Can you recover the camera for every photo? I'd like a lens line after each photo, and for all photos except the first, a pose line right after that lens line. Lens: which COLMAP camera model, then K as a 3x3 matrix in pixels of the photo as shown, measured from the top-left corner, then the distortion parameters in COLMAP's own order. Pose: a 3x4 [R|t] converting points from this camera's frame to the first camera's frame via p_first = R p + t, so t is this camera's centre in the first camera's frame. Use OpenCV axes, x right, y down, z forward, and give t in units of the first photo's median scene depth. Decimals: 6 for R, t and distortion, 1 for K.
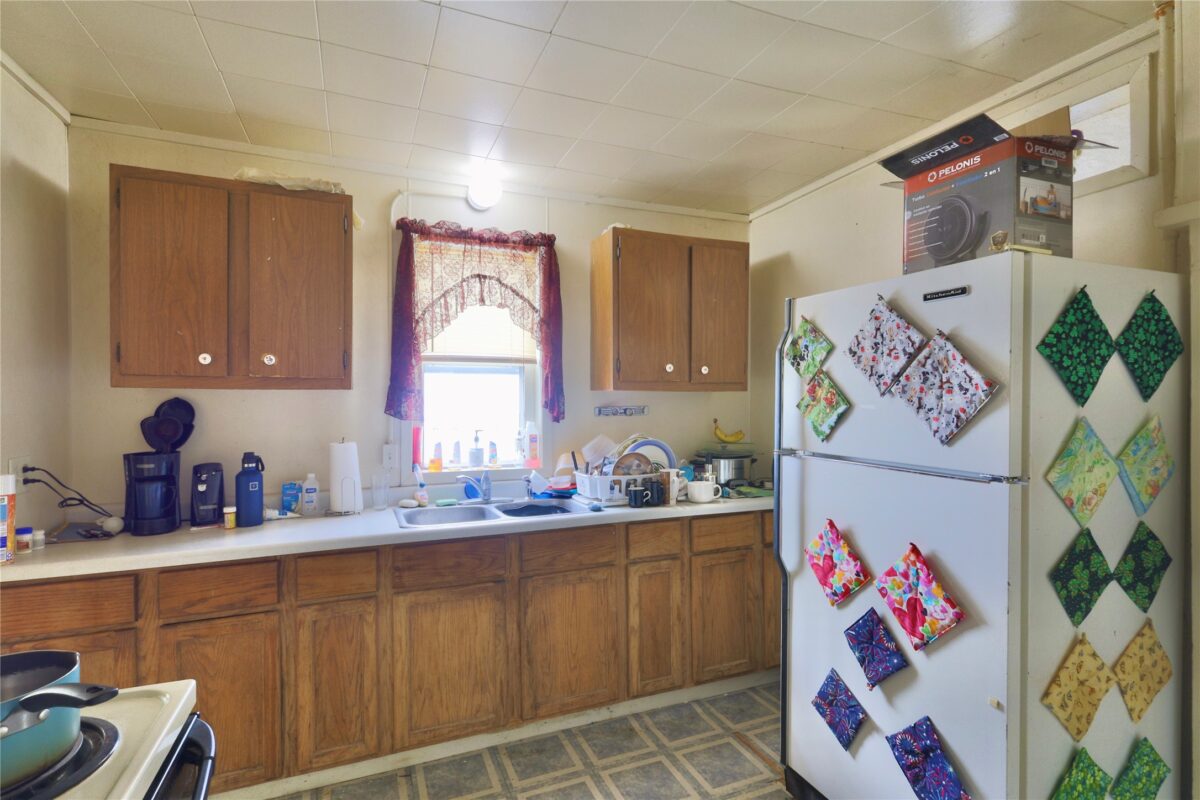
lens RADIAL K [[586.9, 0, 600.0], [0, 586.9, 400.0], [0, 0, 1]] dist [0.000034, 0.000458]
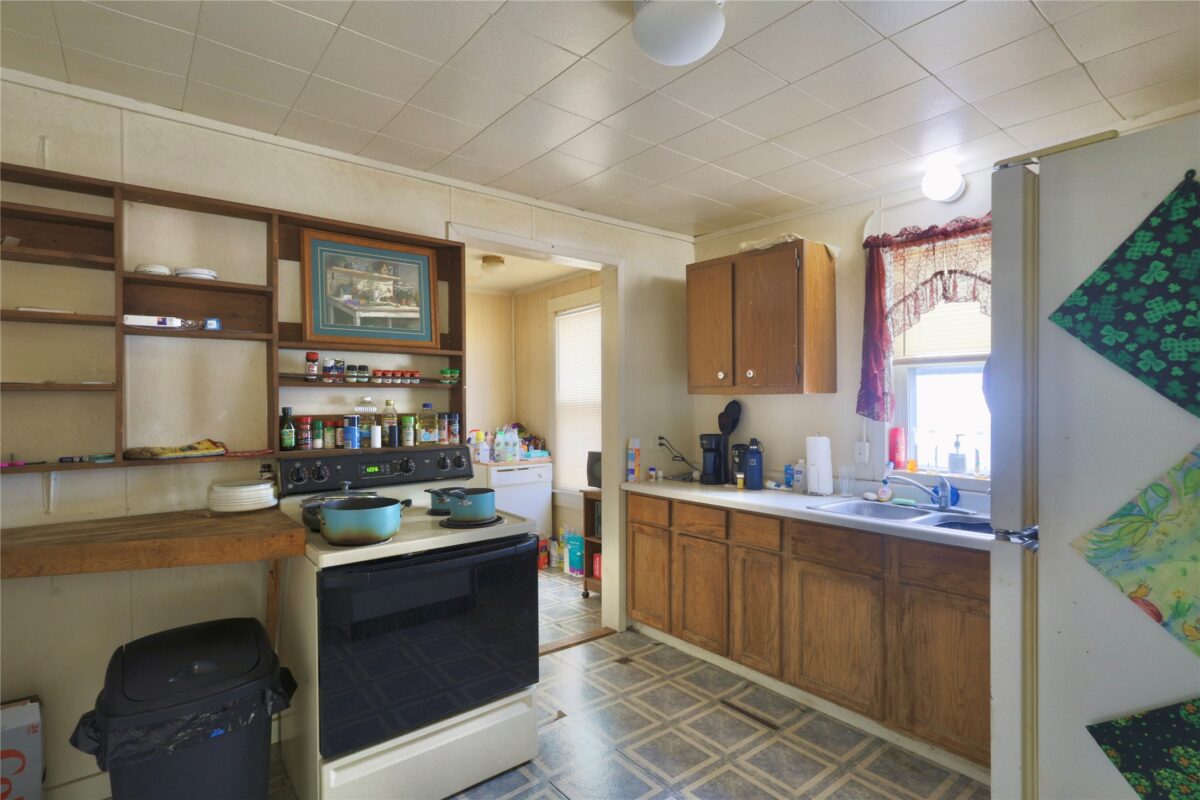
lens RADIAL K [[587.0, 0, 600.0], [0, 587.0, 400.0], [0, 0, 1]] dist [0.001353, -0.000201]
pose [[0.284021, 0.000226, -0.958818, 0.686402], [-0.000643, 1.000000, 0.000046, -0.004341], [0.958818, 0.000603, 0.284021, 0.239241]]
